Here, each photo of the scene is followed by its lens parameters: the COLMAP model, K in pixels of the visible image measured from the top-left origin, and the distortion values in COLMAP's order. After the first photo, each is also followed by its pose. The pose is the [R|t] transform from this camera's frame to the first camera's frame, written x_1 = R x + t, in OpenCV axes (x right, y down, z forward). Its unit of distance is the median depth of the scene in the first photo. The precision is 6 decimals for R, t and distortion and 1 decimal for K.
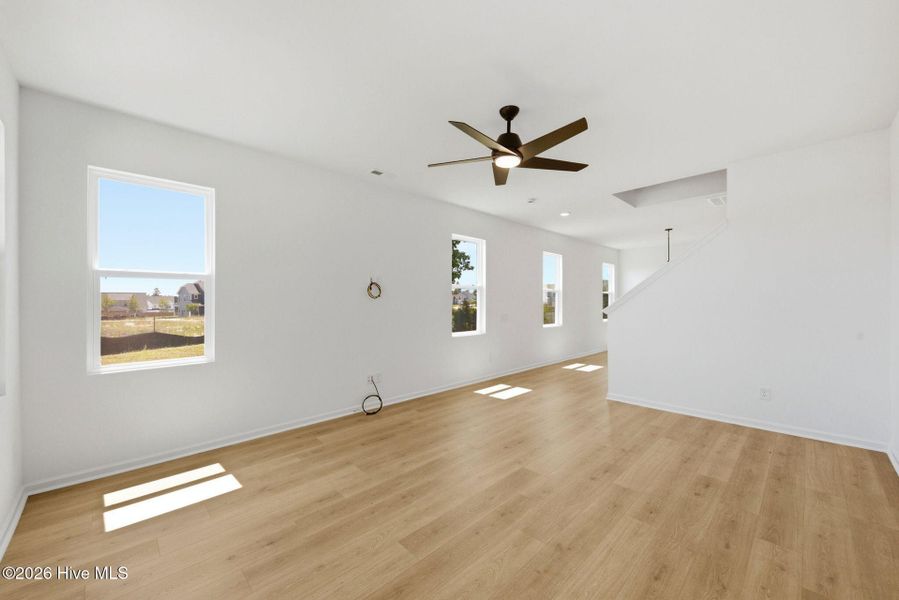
lens RADIAL K [[344.8, 0, 445.0], [0, 344.8, 301.5], [0, 0, 1]] dist [0.002897, 0.000072]
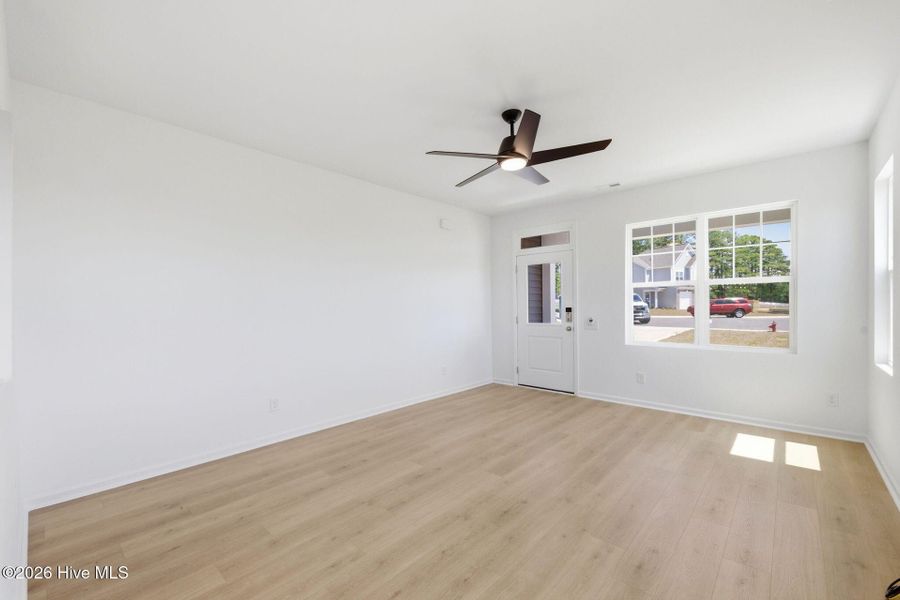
lens RADIAL K [[371.8, 0, 450.0], [0, 371.8, 300.0], [0, 0, 1]] dist [0.002658, 0.000163]
pose [[-0.997676, 0.009791, -0.067425, 0.438413], [0.010287, 0.999922, -0.007019, -0.010403], [0.067351, -0.007697, -0.997700, 2.043151]]
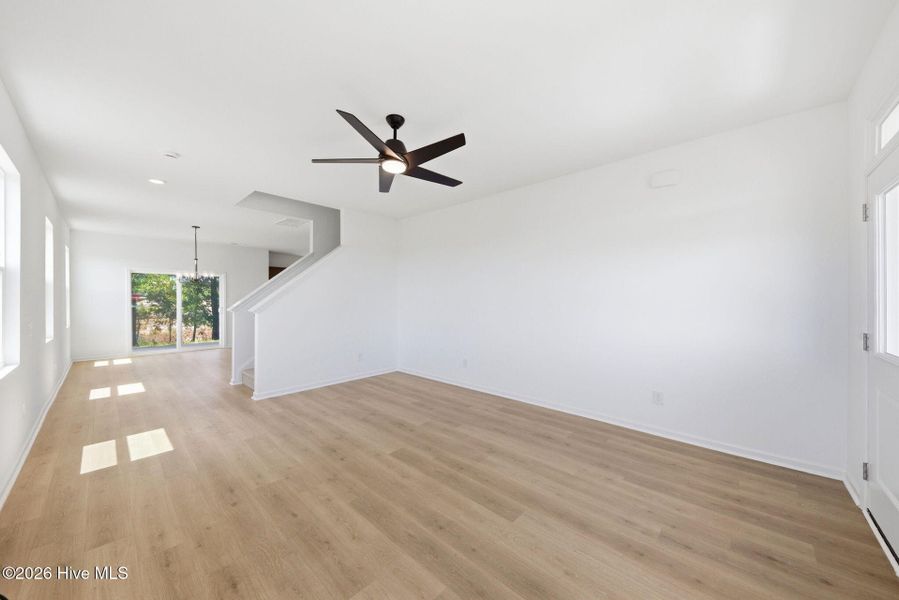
lens RADIAL K [[317.6, 0, 443.2], [0, 317.6, 305.6], [0, 0, 1]] dist [0.005761, -0.004790]
pose [[-0.049018, -0.017484, 0.998645, -0.772403], [-0.001360, 0.999847, 0.017438, -0.002231], [-0.998797, -0.000503, -0.049035, 0.880731]]
